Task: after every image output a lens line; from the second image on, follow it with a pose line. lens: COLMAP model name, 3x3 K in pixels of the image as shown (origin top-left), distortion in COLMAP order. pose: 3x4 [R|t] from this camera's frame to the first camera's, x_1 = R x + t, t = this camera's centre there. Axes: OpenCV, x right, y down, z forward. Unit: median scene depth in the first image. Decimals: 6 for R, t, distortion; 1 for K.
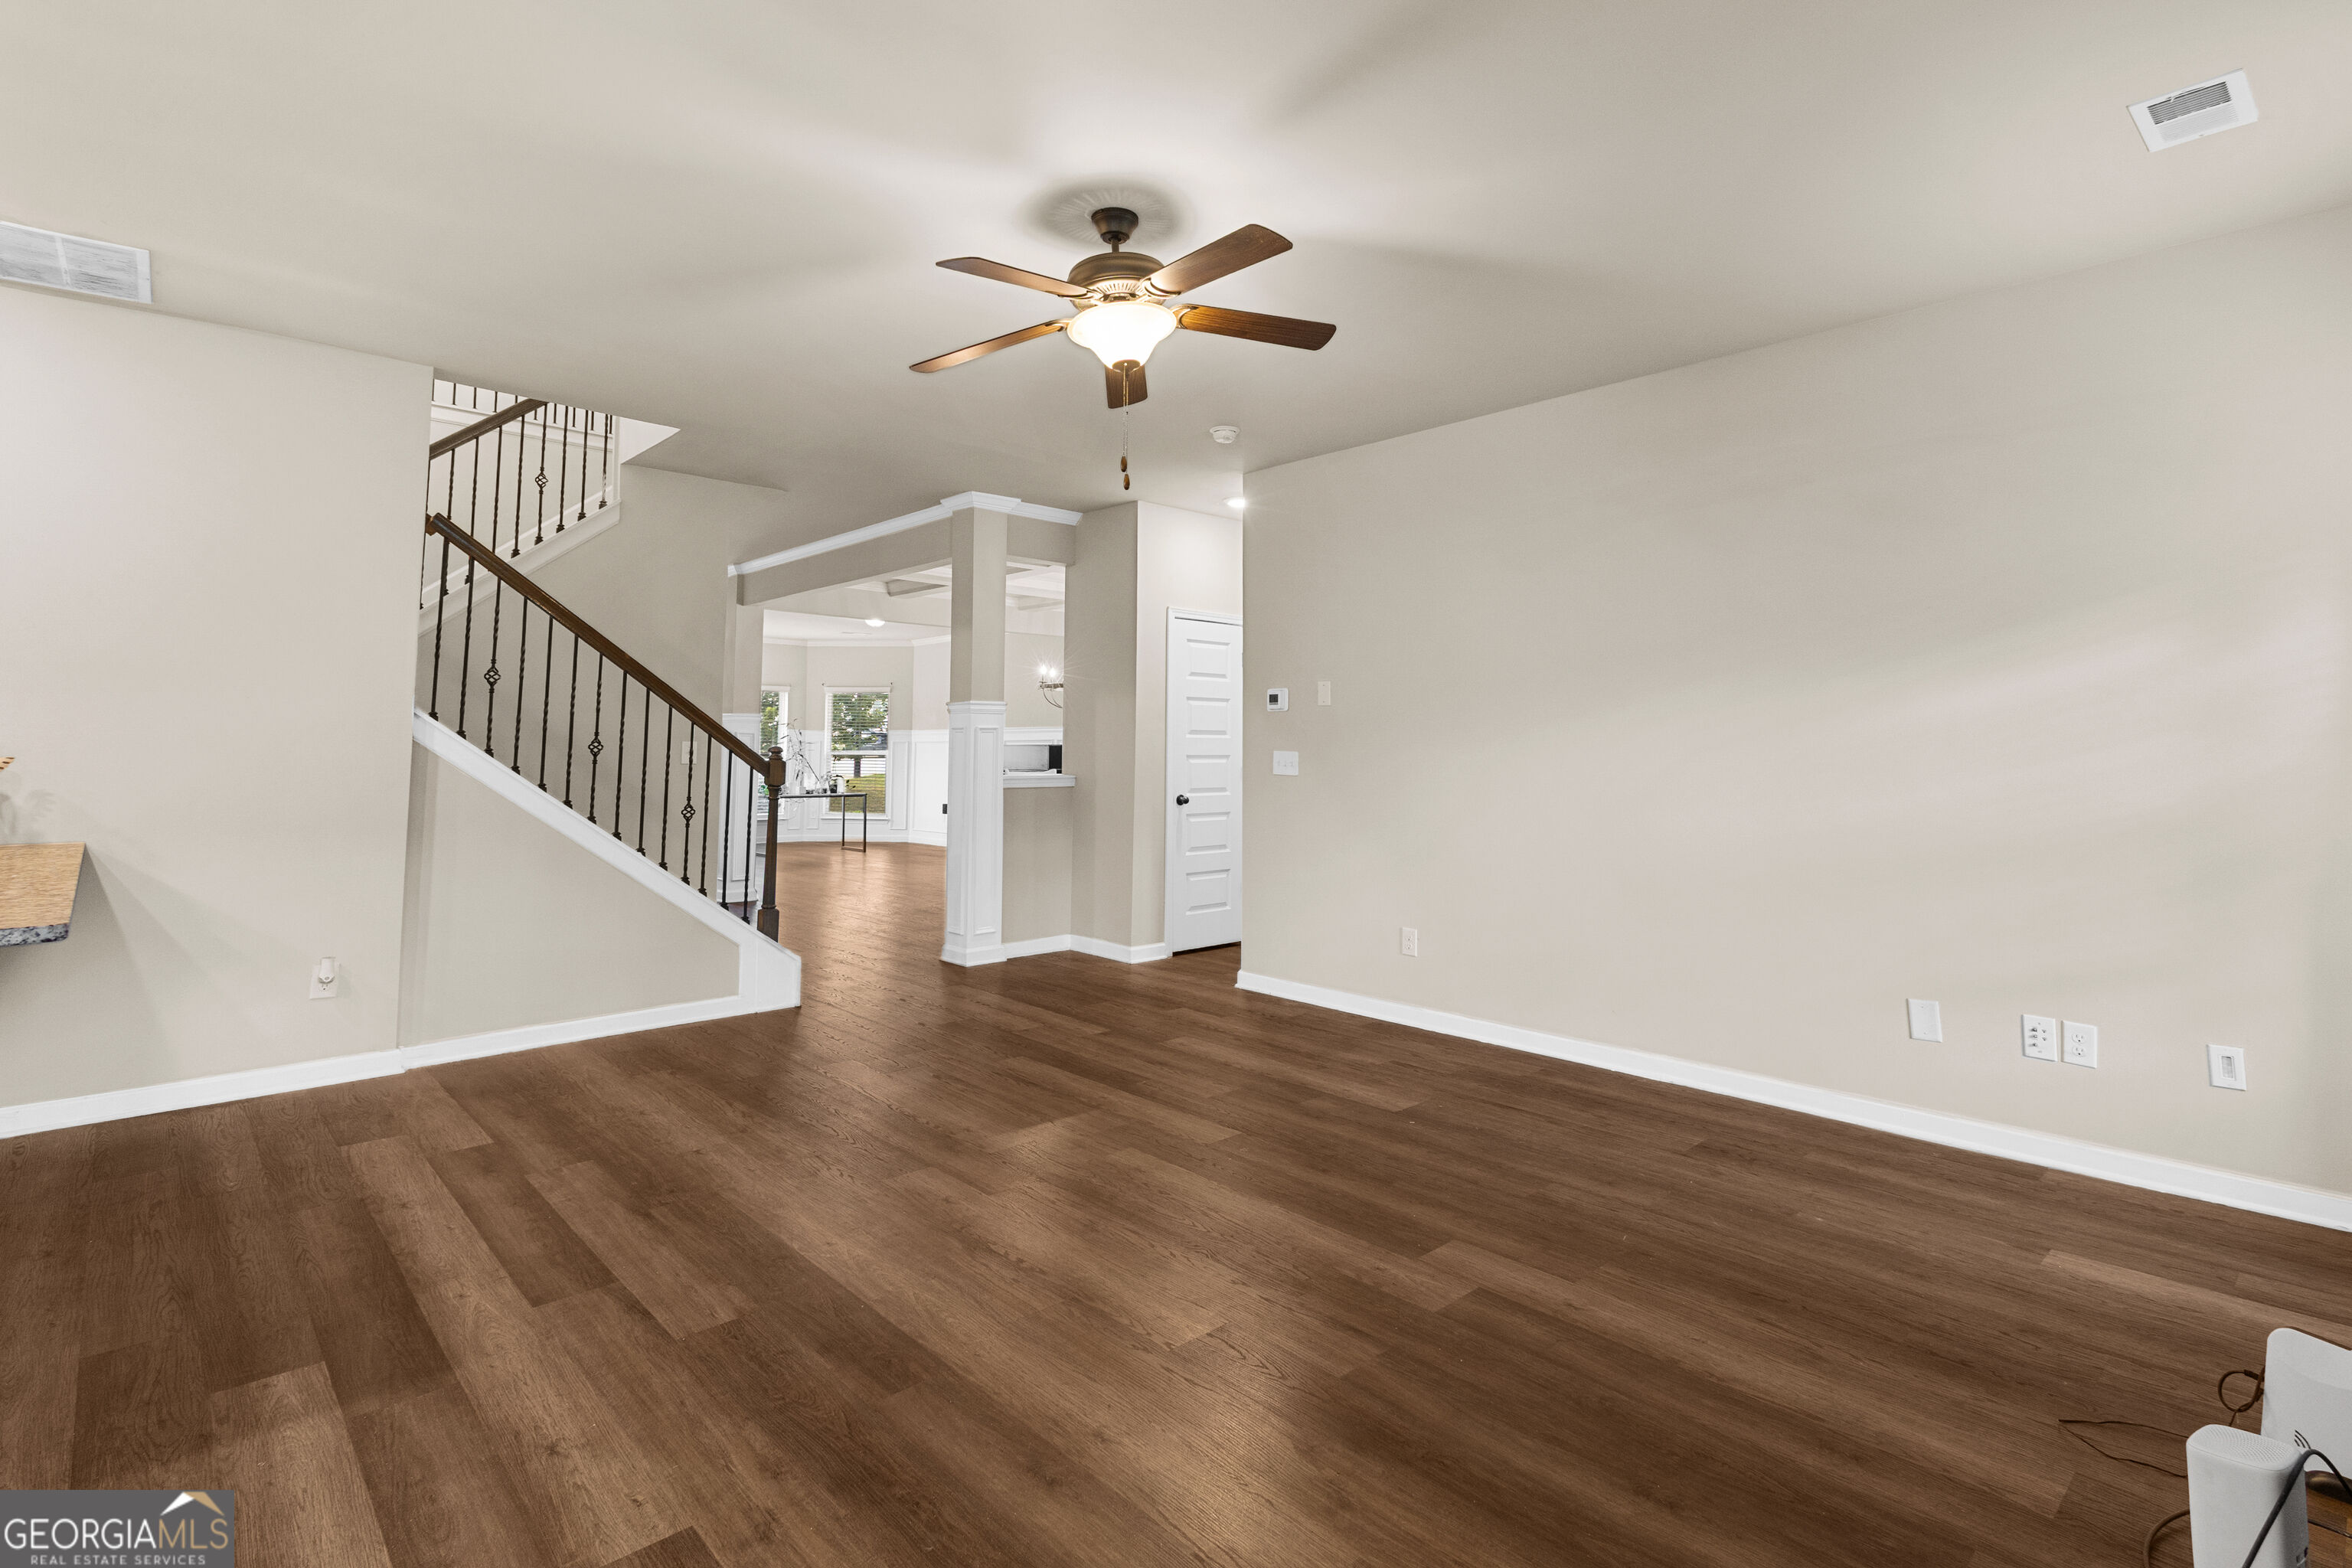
lens RADIAL K [[1115.8, 0, 1166.8], [0, 1115.8, 753.9], [0, 0, 1]] dist [0.001868, 0.000234]
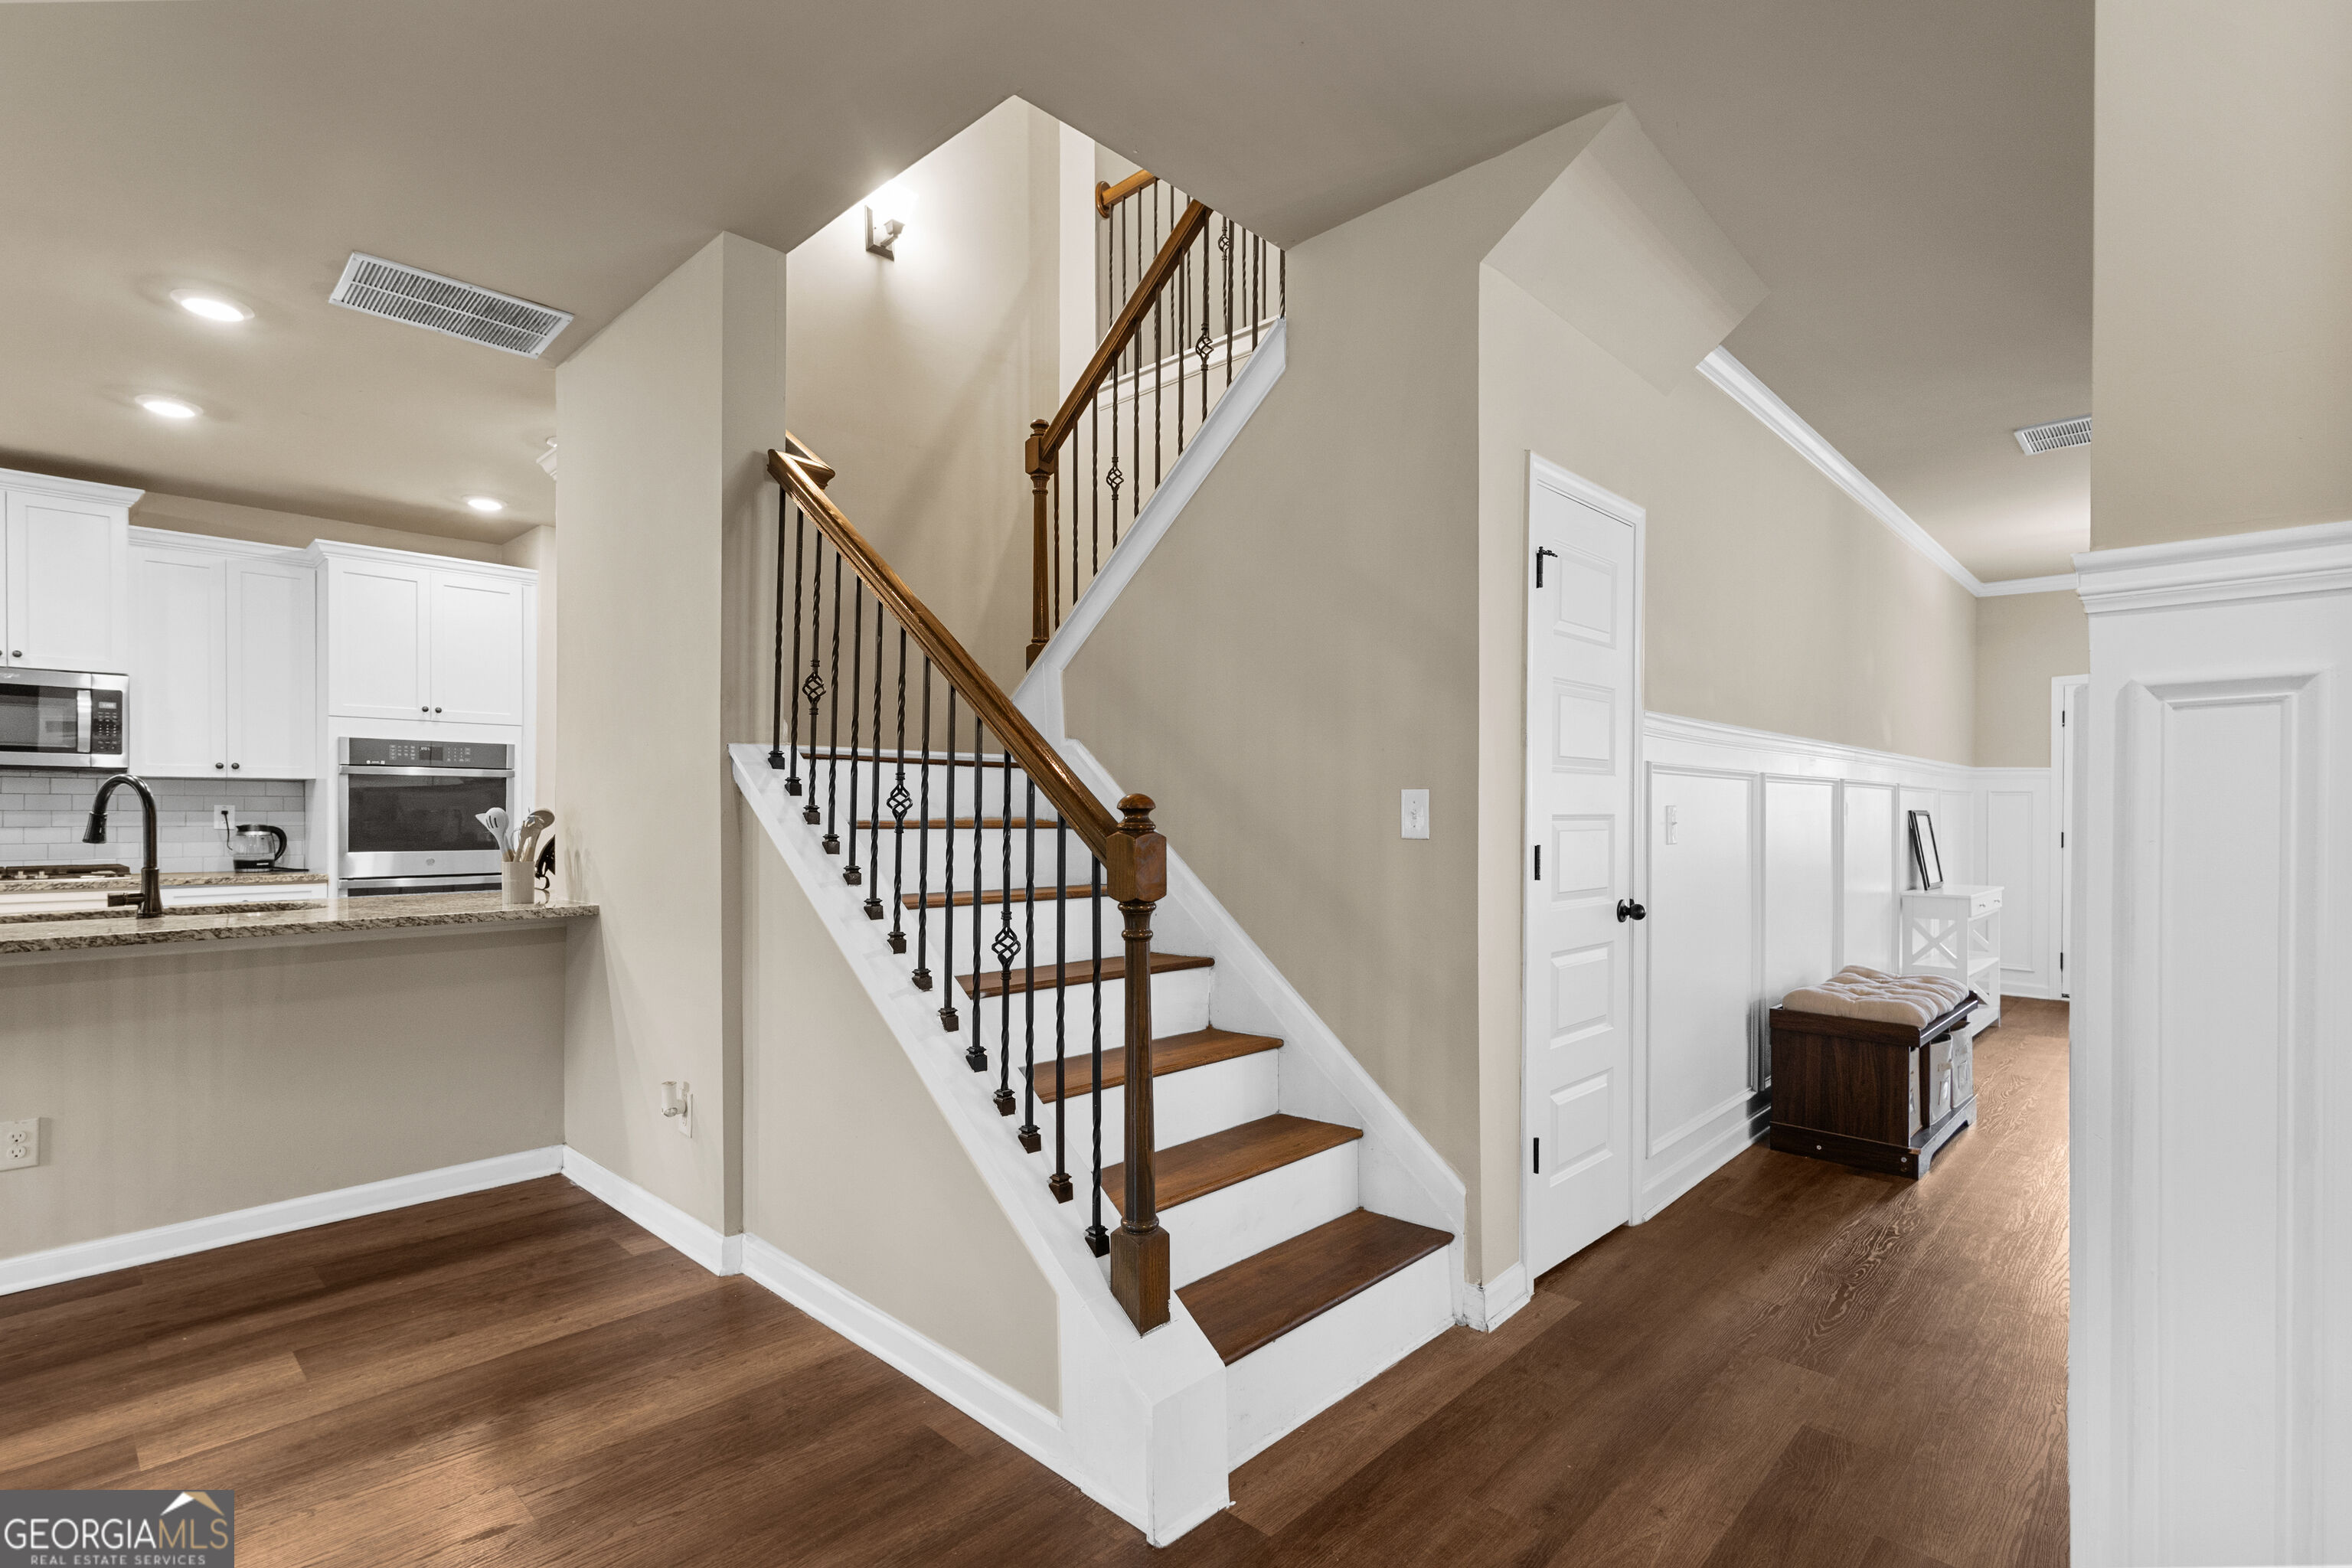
lens RADIAL K [[1103.4, 0, 1169.8], [0, 1103.4, 812.7], [0, 0, 1]] dist [0.004903, 0.000335]
pose [[0.050260, -0.000546, -0.998736, 0.004677], [0.001459, 0.999999, -0.000473, 0.004409], [0.998735, -0.001433, 0.050261, 1.721451]]
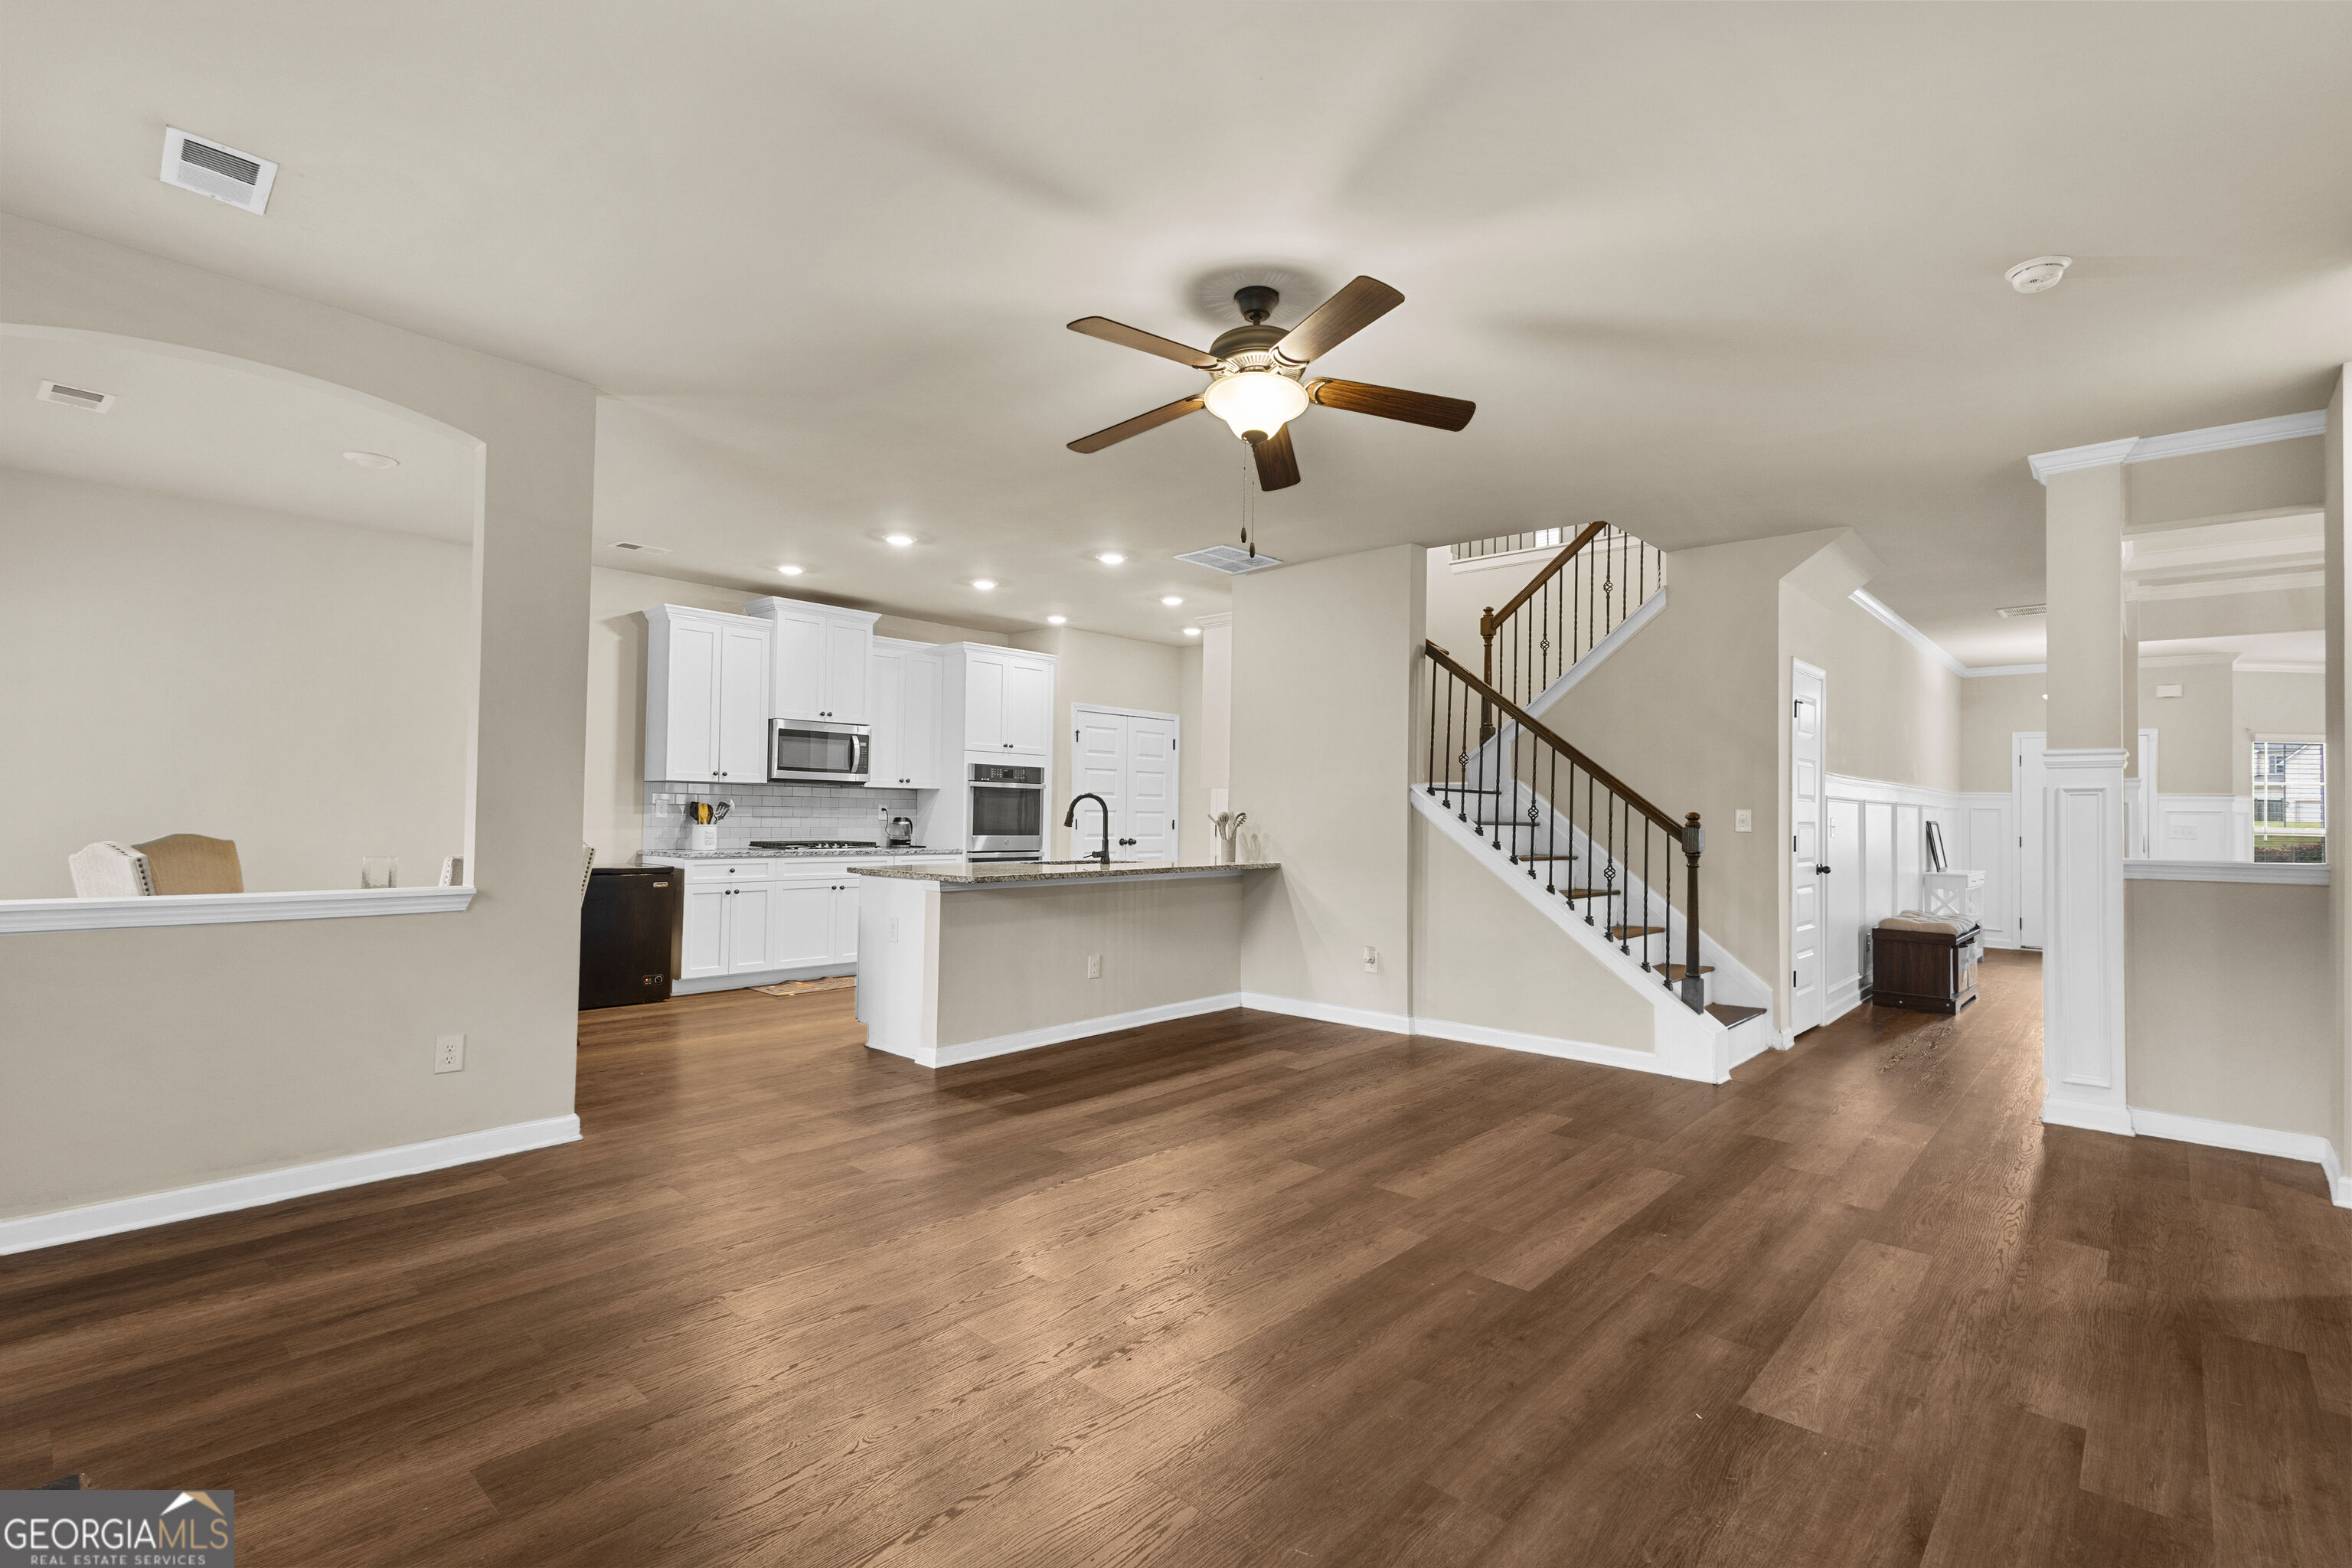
lens RADIAL K [[1083.5, 0, 1174.3], [0, 1083.5, 786.3], [0, 0, 1]] dist [0.002495, 0.000376]
pose [[0.075220, -0.024476, -0.996866, 0.969596], [-0.011208, 0.999615, -0.025390, 0.004295], [0.997104, 0.013082, 0.074917, 0.811448]]
